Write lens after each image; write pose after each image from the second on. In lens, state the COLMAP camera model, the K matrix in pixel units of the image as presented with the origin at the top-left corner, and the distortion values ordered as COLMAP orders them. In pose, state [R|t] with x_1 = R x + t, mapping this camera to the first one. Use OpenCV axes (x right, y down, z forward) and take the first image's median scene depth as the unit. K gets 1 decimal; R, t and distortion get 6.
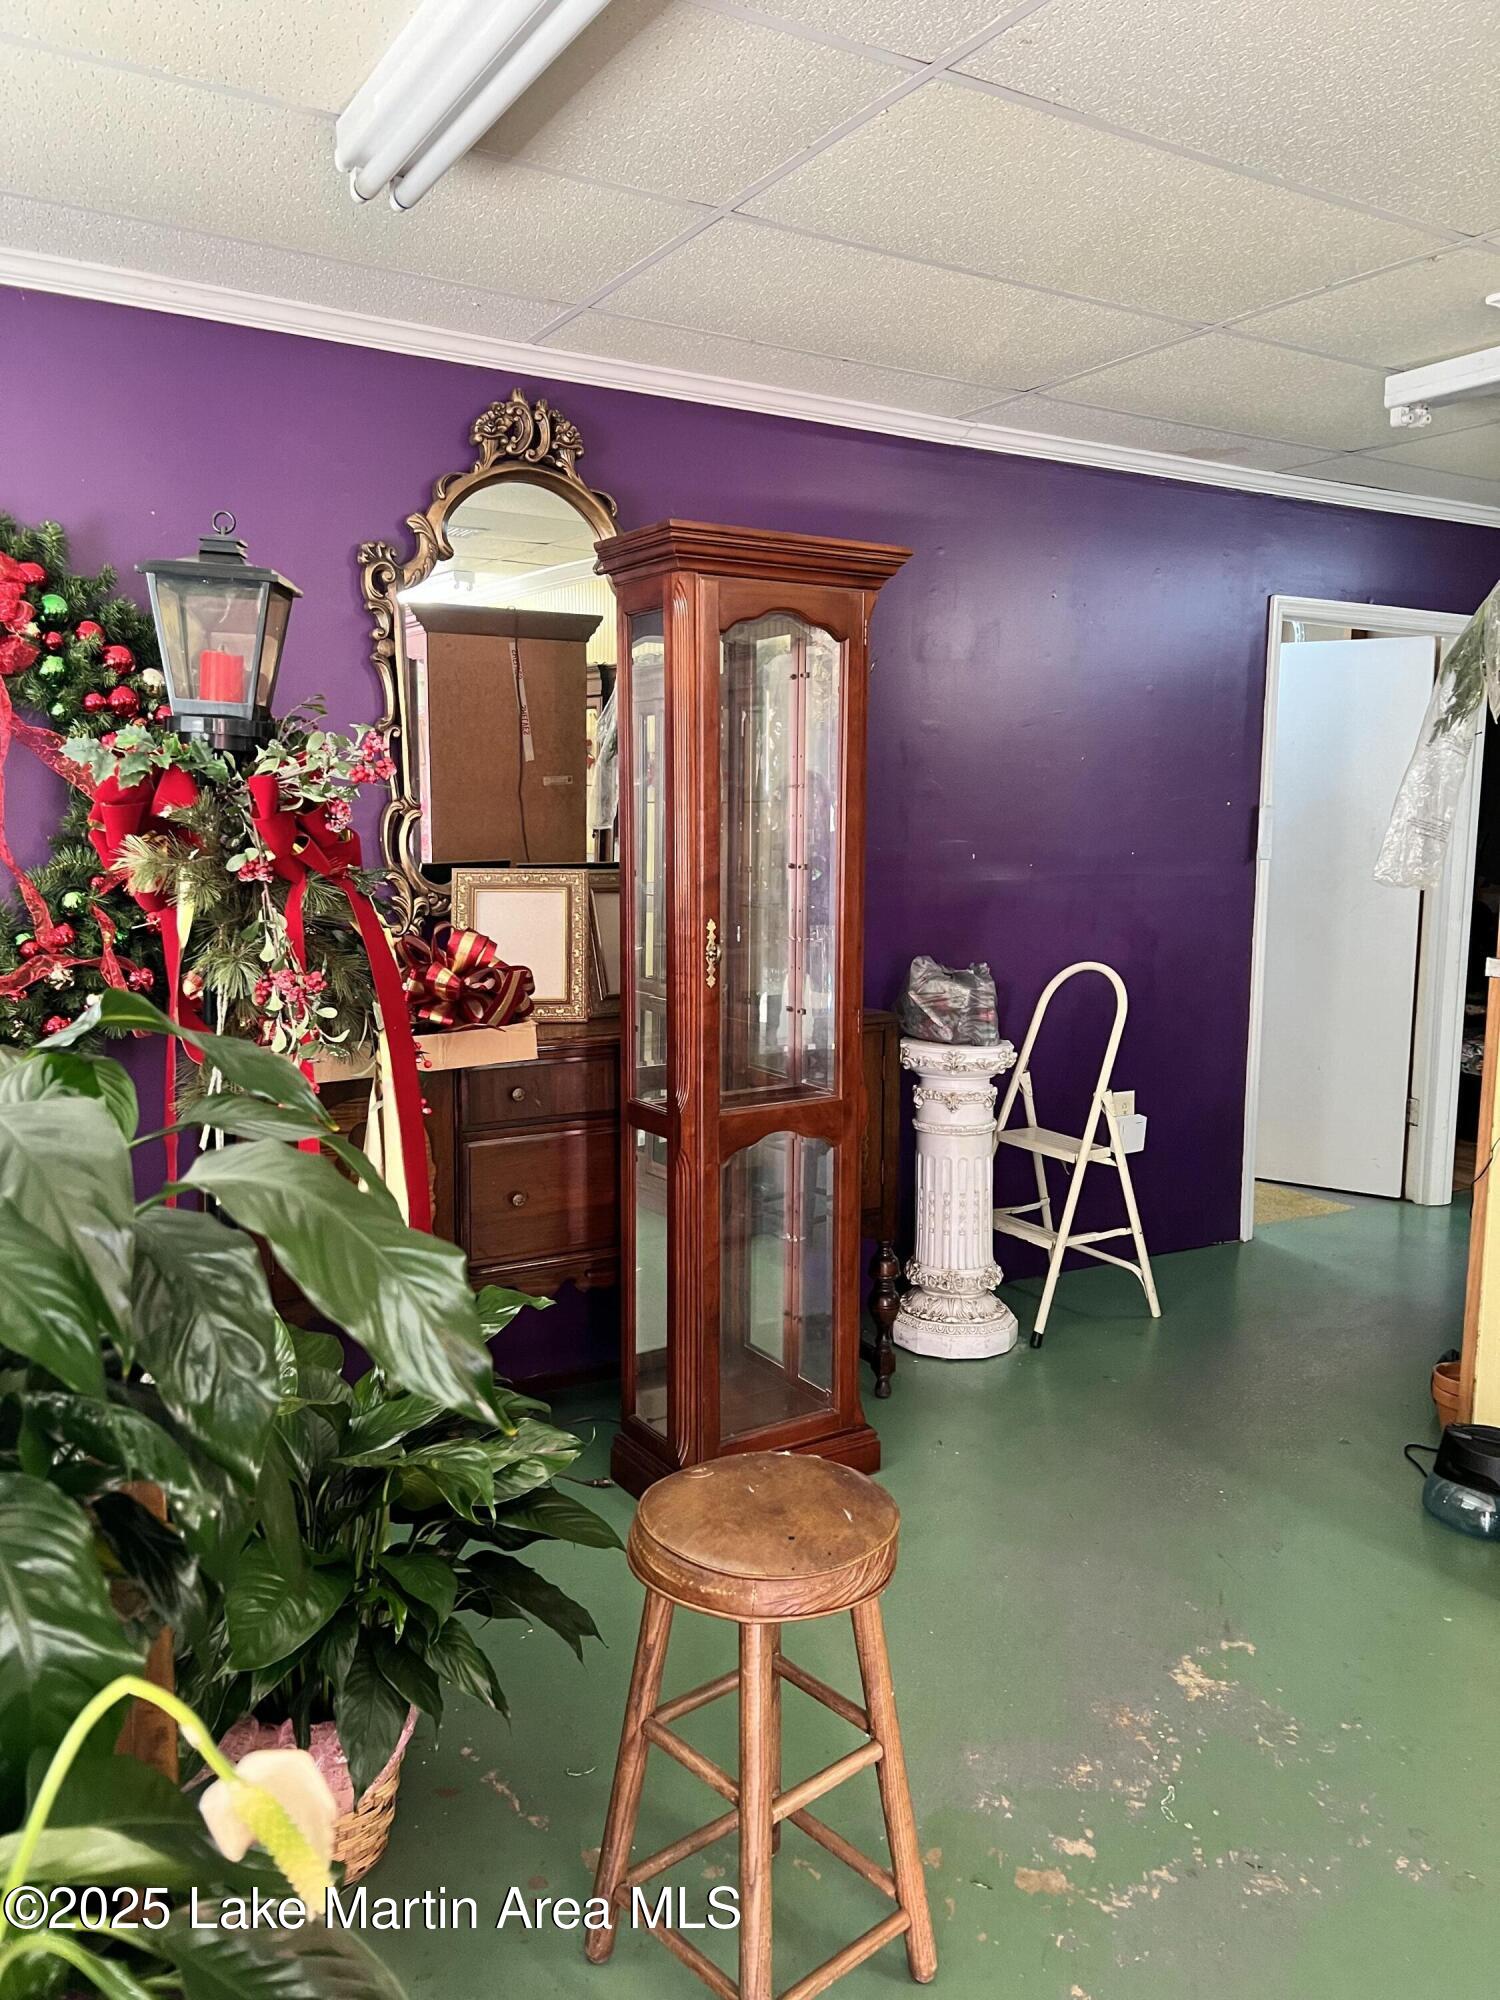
lens RADIAL K [[1516.0, 0, 750.0], [0, 1516.0, 1000.0], [0, 0, 1]] dist [0.031497, -0.006581]
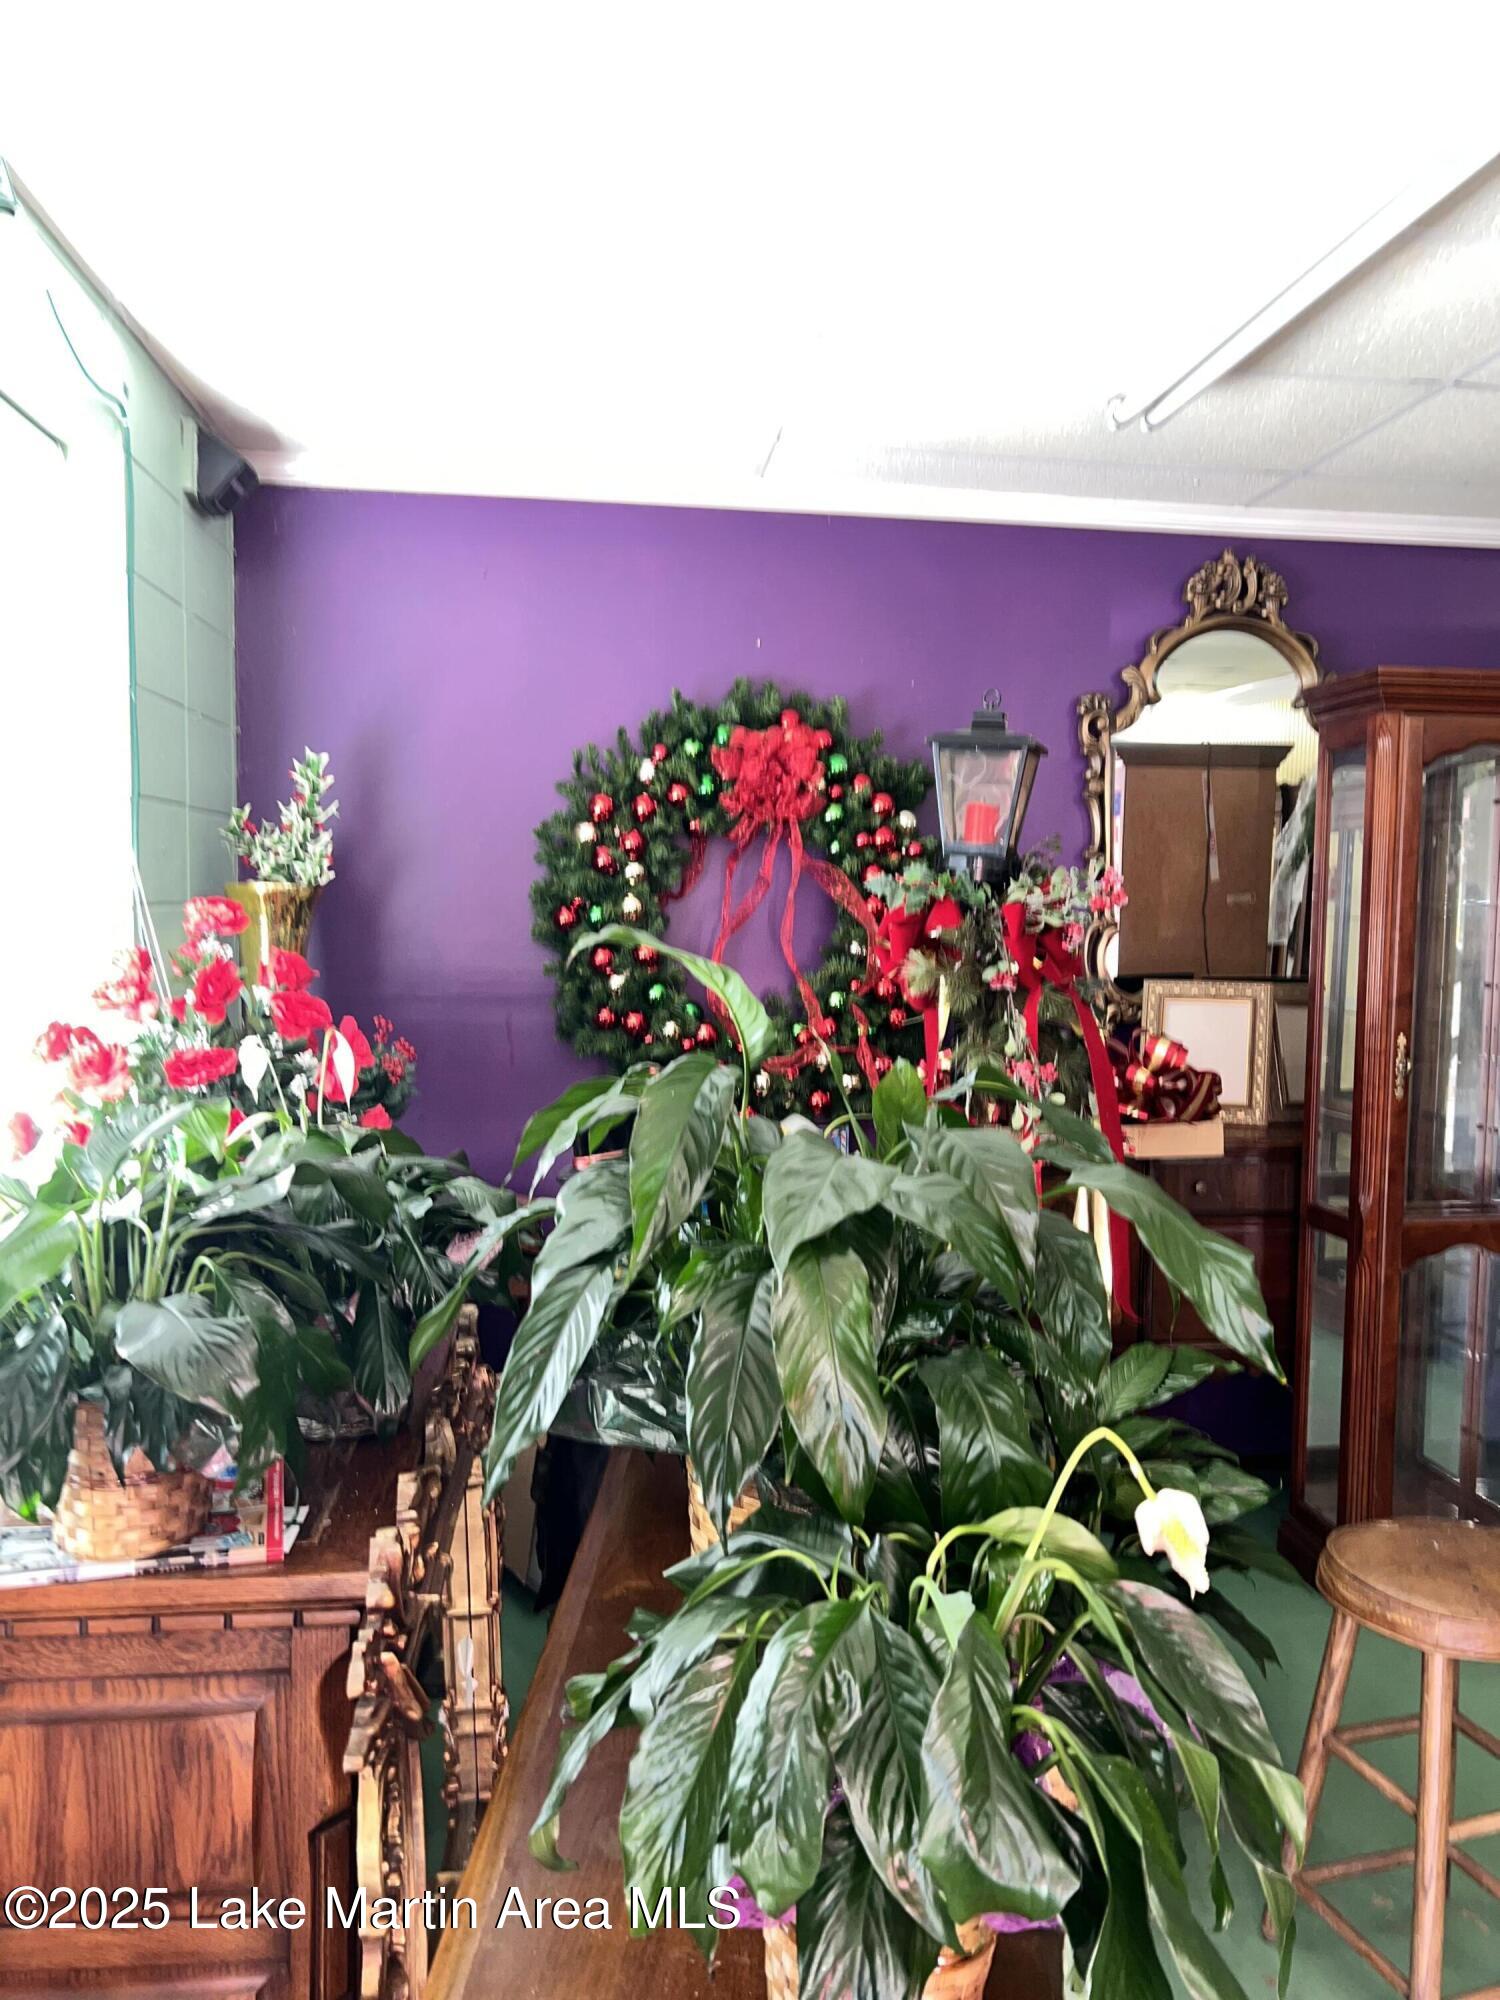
lens RADIAL K [[1517.8, 0, 751.8], [0, 1517.8, 1029.1], [0, 0, 1]] dist [0.039285, -0.044699]
pose [[0.915127, 0.037143, -0.401451, -0.013451], [-0.057403, 0.997606, -0.038555, 0.009904], [0.399058, 0.058327, 0.915069, -0.151464]]
